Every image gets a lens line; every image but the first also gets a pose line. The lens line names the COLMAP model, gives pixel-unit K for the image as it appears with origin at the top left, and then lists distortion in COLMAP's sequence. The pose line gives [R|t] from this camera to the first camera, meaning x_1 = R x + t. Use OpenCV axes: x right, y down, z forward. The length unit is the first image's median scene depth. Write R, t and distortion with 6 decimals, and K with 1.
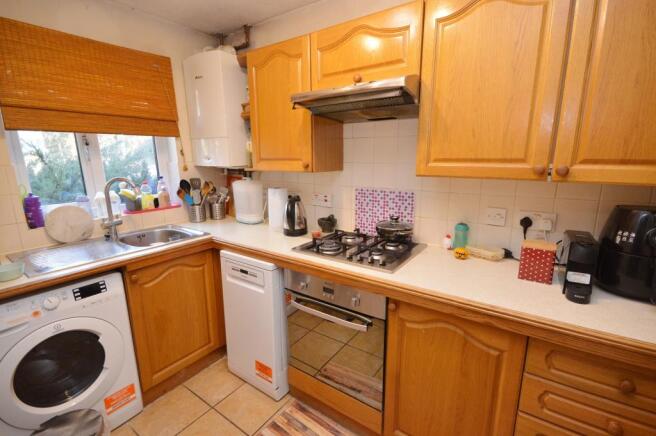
lens RADIAL K [[299.5, 0, 329.2], [0, 299.5, 219.3], [0, 0, 1]] dist [-0.002357, -0.000042]
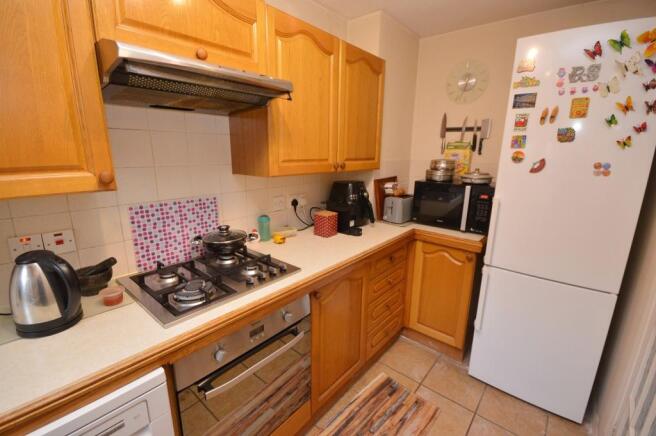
lens RADIAL K [[294.1, 0, 328.9], [0, 294.1, 219.3], [0, 0, 1]] dist [0.002581, 0.000178]
pose [[0.092862, -0.231497, 0.968393, -0.541655], [0.194355, 0.958101, 0.210399, -0.139022], [-0.976526, 0.168674, 0.133963, 0.535426]]
